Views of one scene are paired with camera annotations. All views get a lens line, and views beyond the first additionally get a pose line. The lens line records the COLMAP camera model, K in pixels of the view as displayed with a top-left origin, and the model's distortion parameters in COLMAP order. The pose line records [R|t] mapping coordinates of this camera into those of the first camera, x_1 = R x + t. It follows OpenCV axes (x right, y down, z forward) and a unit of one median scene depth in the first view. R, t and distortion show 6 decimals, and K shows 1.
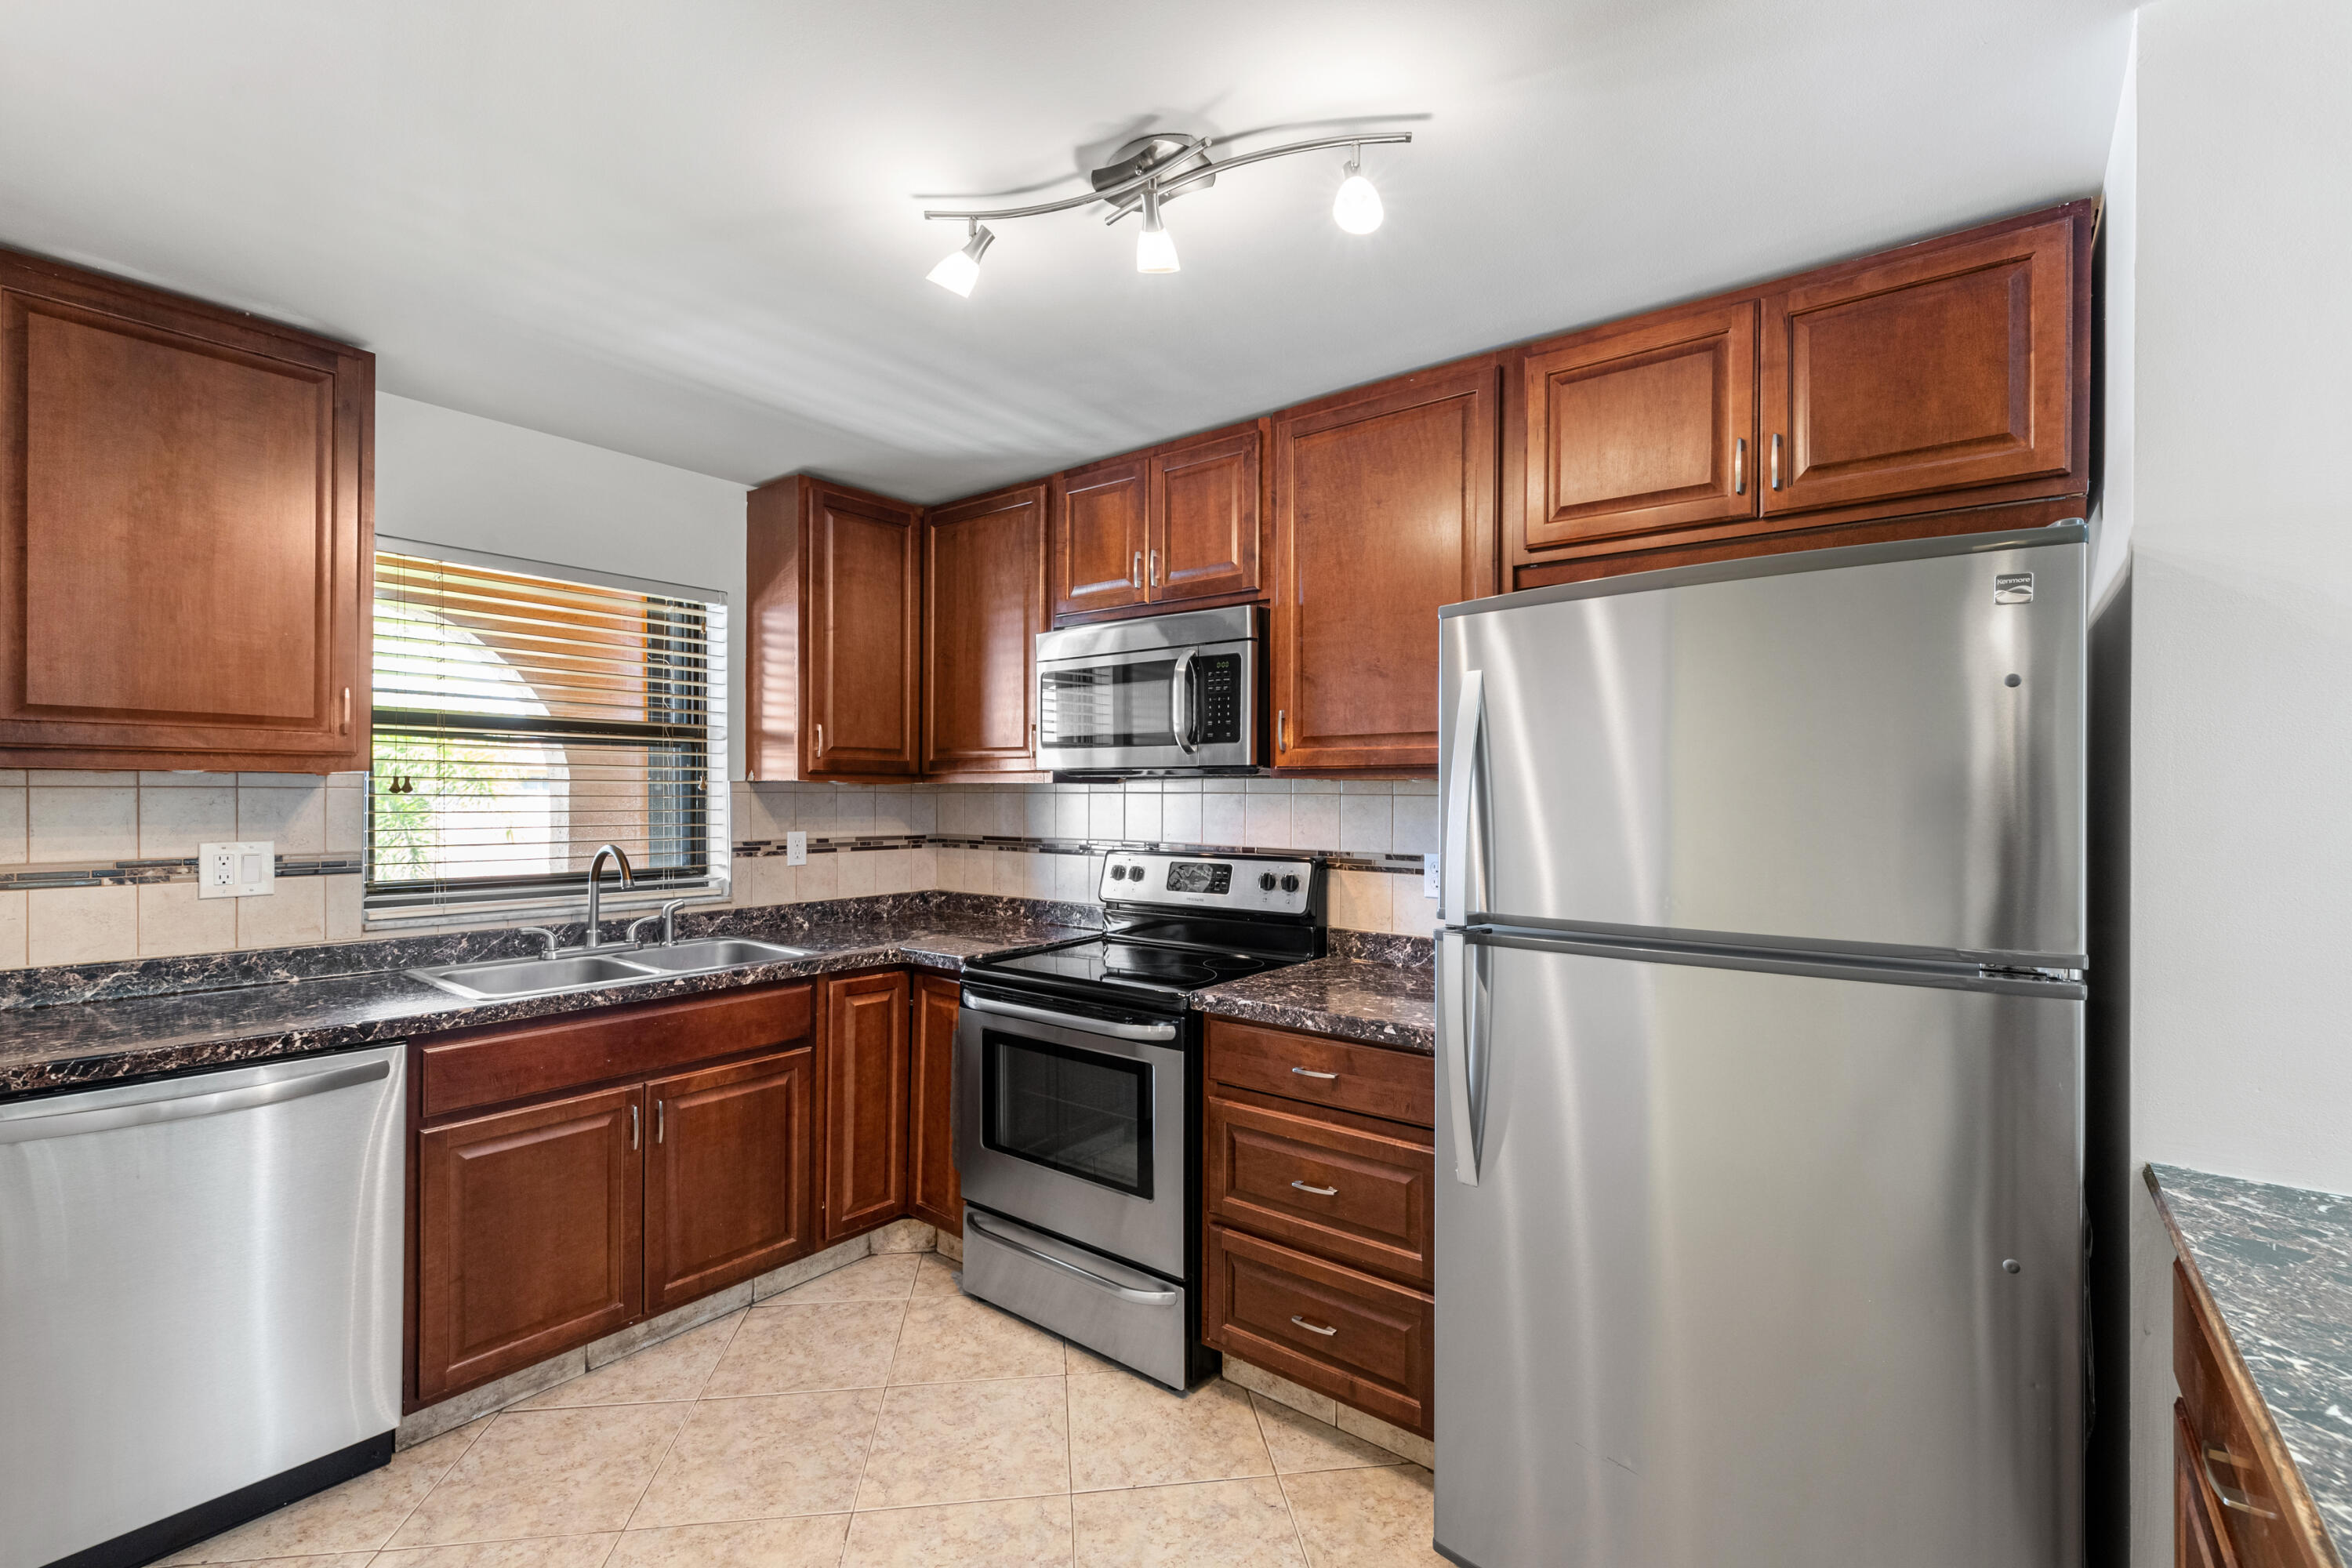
lens RADIAL K [[1013.6, 0, 1178.3], [0, 1013.6, 796.1], [0, 0, 1]] dist [0.000906, 0.000167]
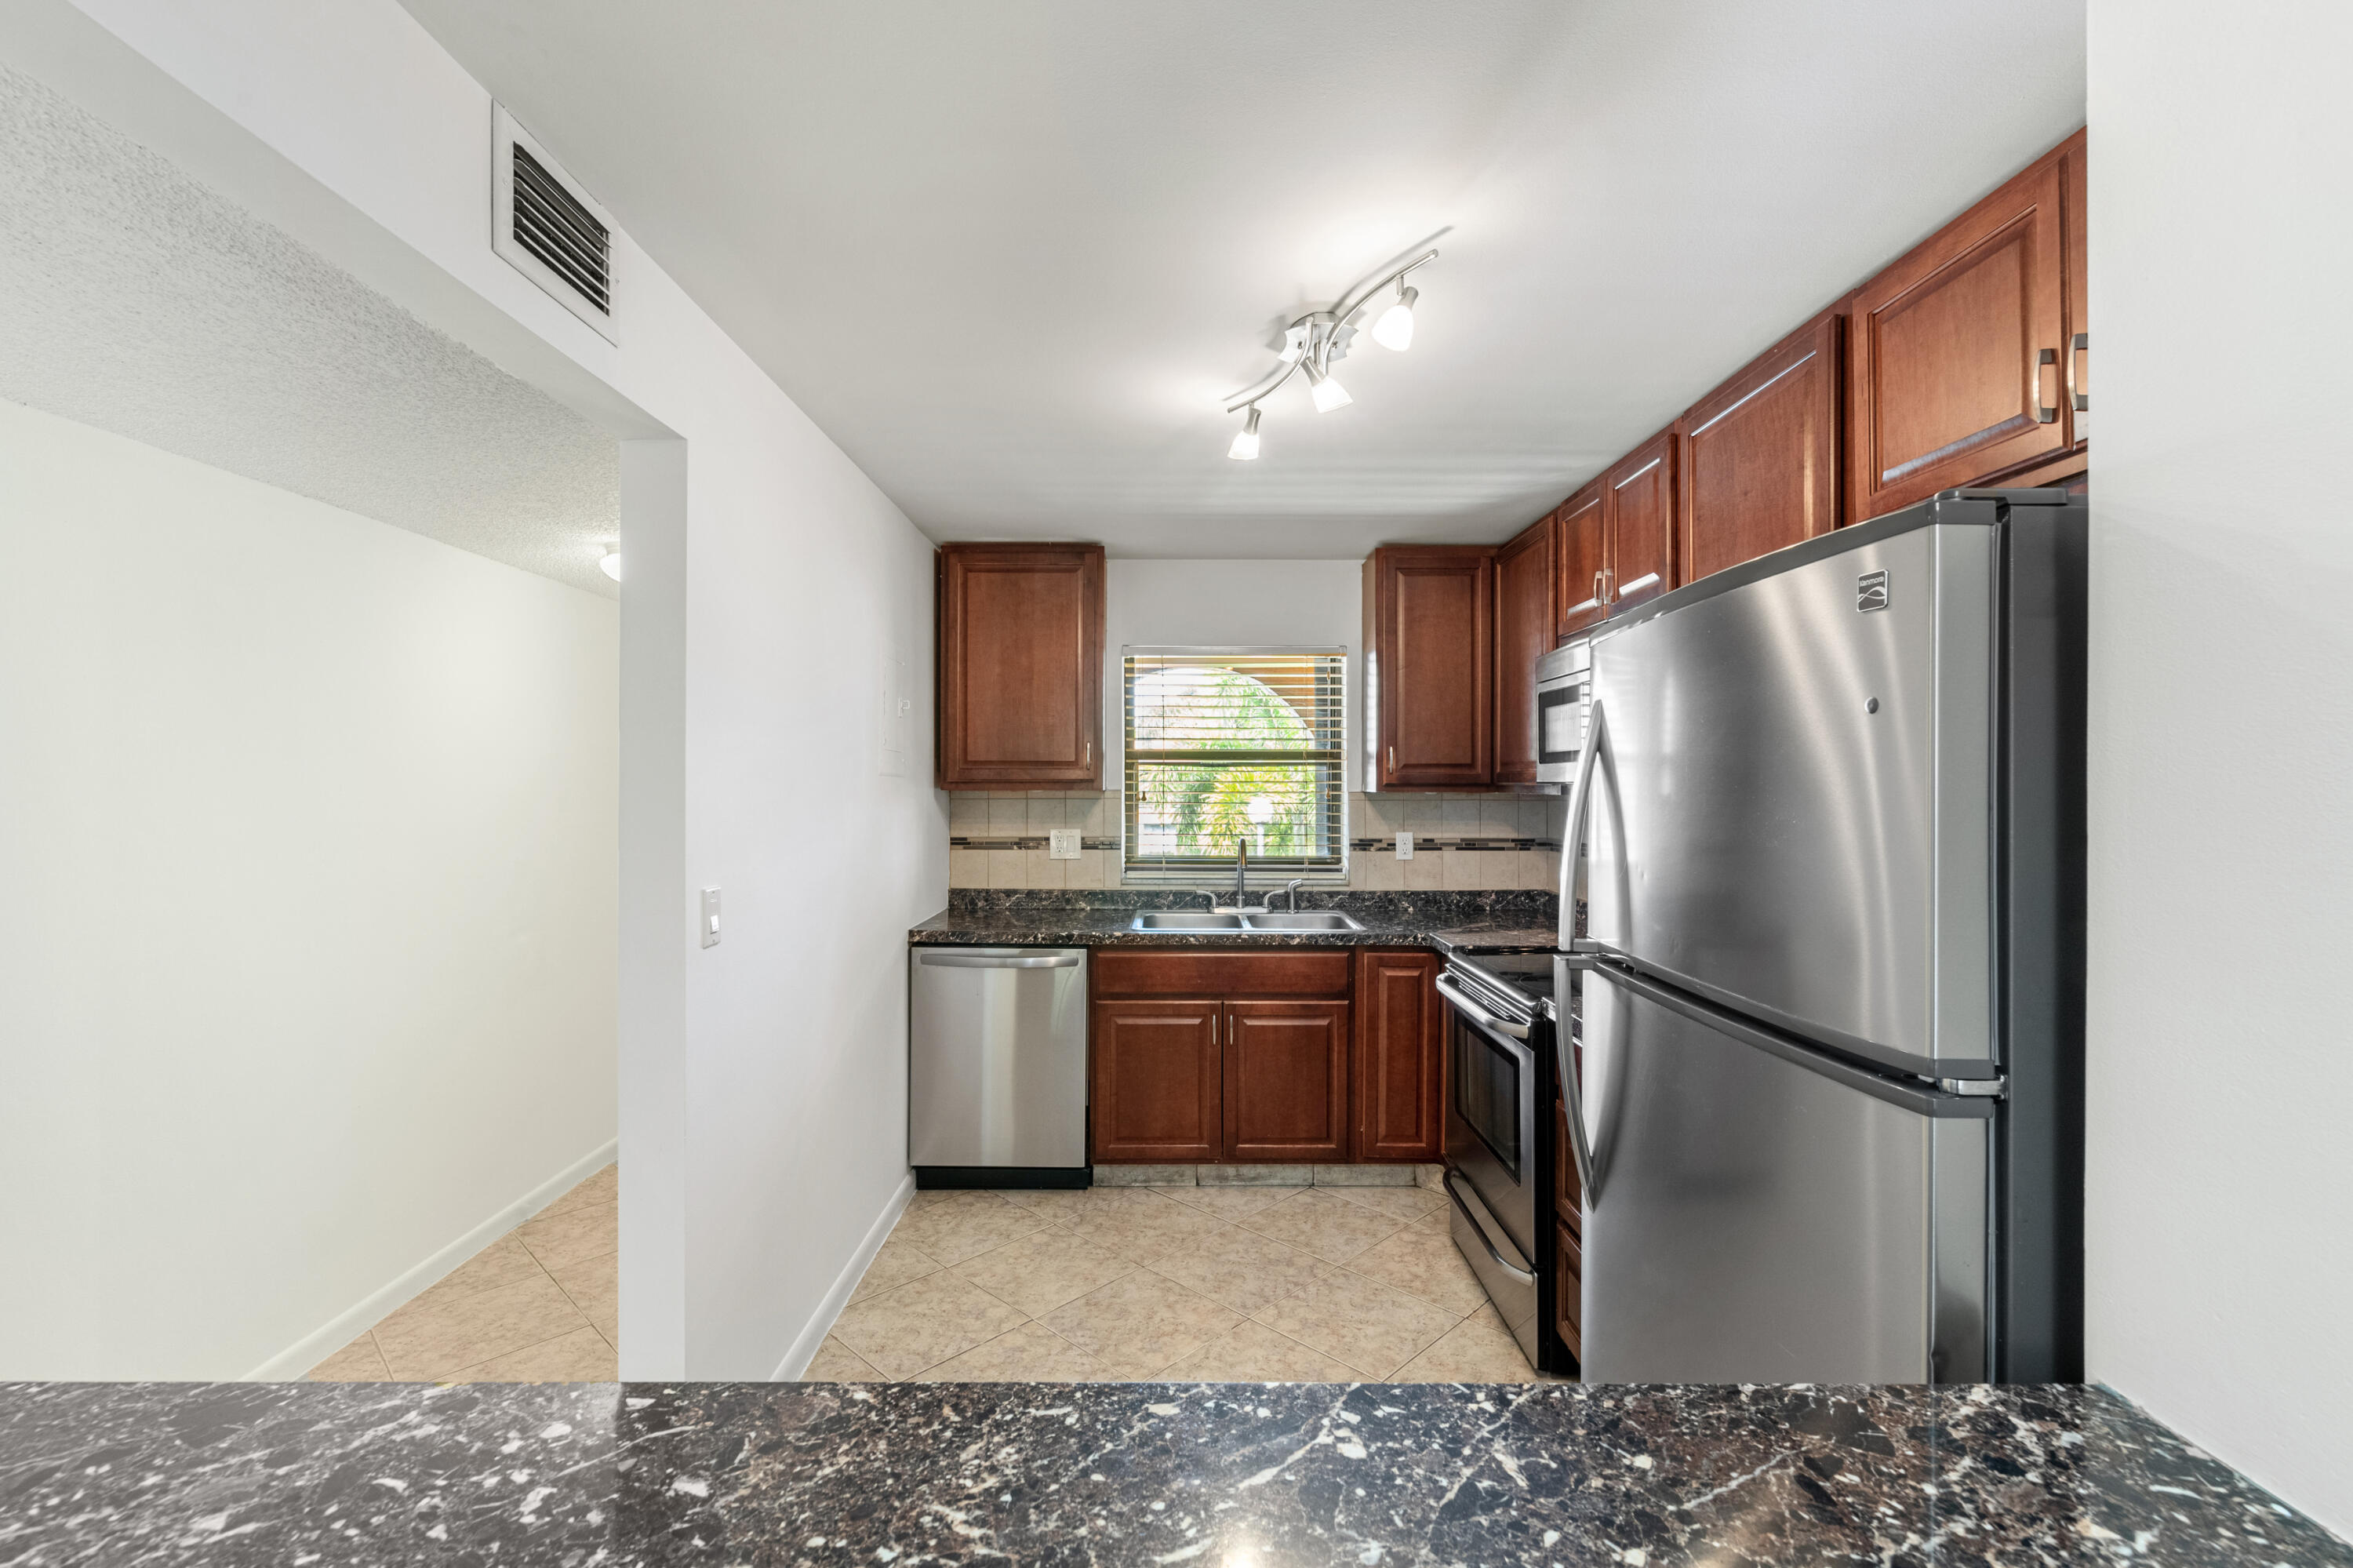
lens RADIAL K [[1017.3, 0, 1176.5], [0, 1017.3, 784.0], [0, 0, 1]] dist [0.000274, -0.000178]
pose [[0.618350, -0.003858, -0.785894, 0.533282], [0.001033, 0.999991, -0.004096, -0.023418], [0.785903, 0.001720, 0.618348, 0.031246]]
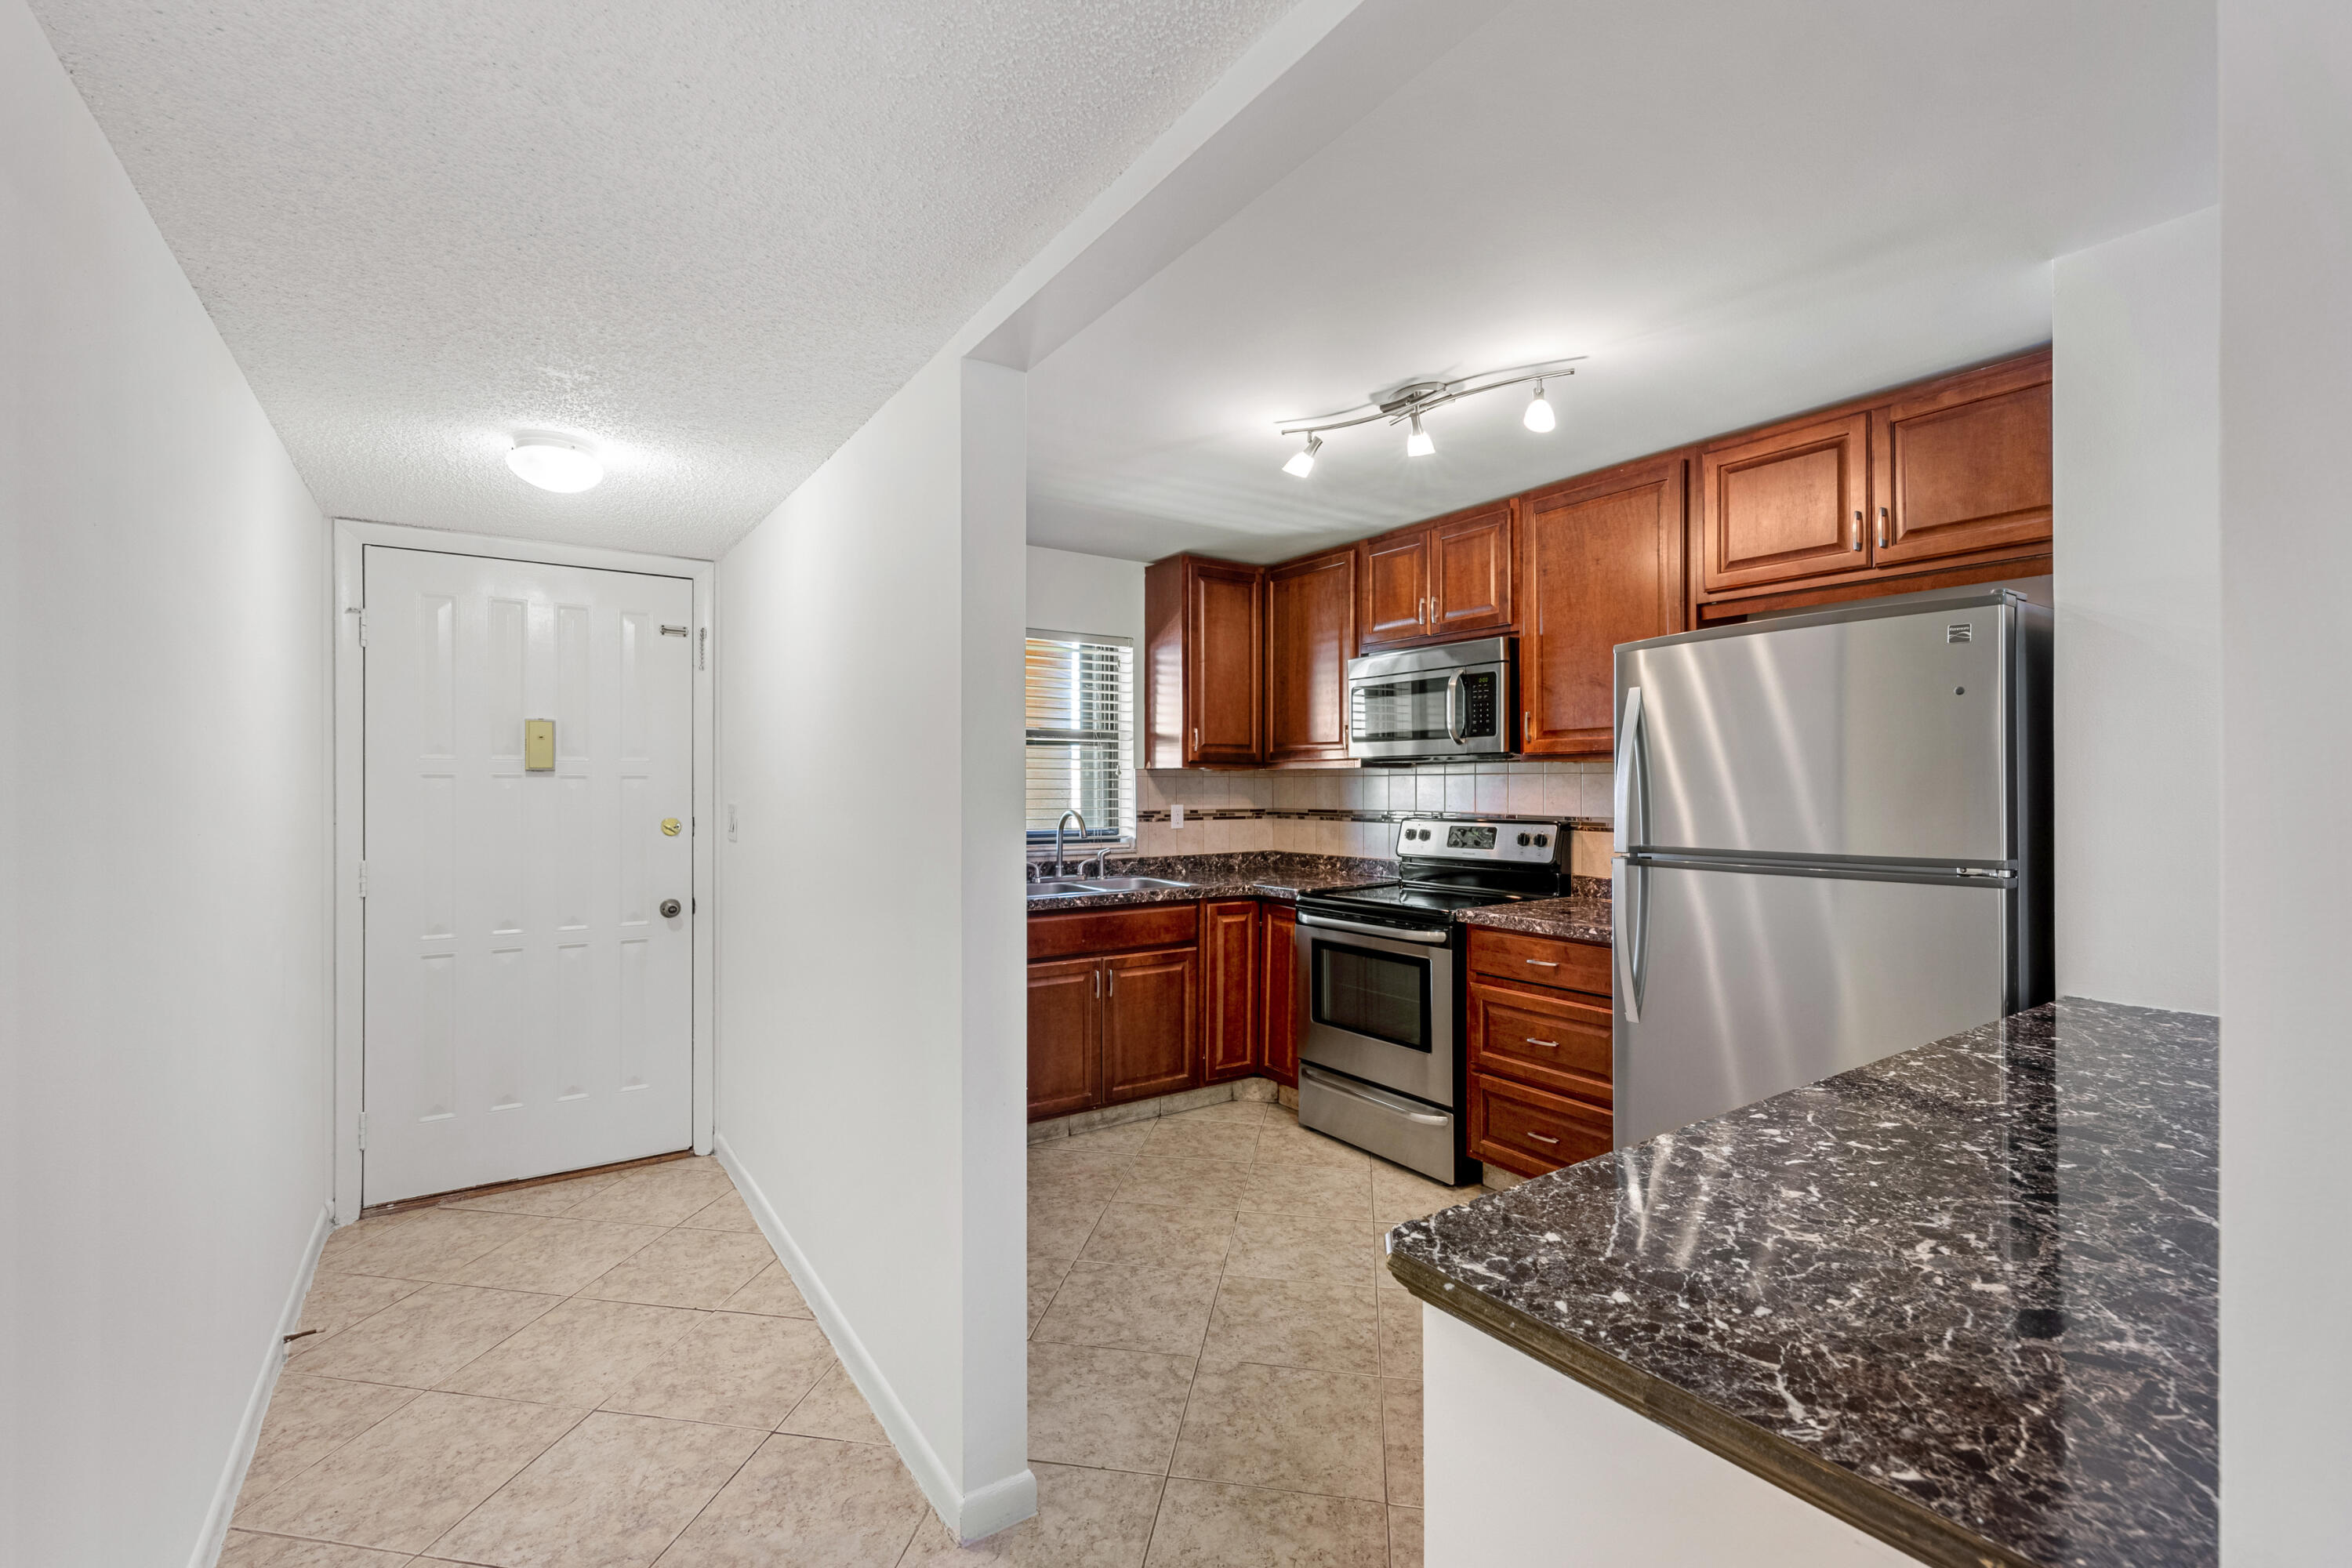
lens RADIAL K [[1016.9, 0, 1176.0], [0, 1016.9, 784.0], [0, 0, 1]] dist [0.000274, -0.000178]
pose [[0.953395, -0.005365, -0.301677, 0.059645], [0.003953, 0.999978, -0.005292, 0.017799], [0.301699, 0.003852, 0.953395, -0.436190]]
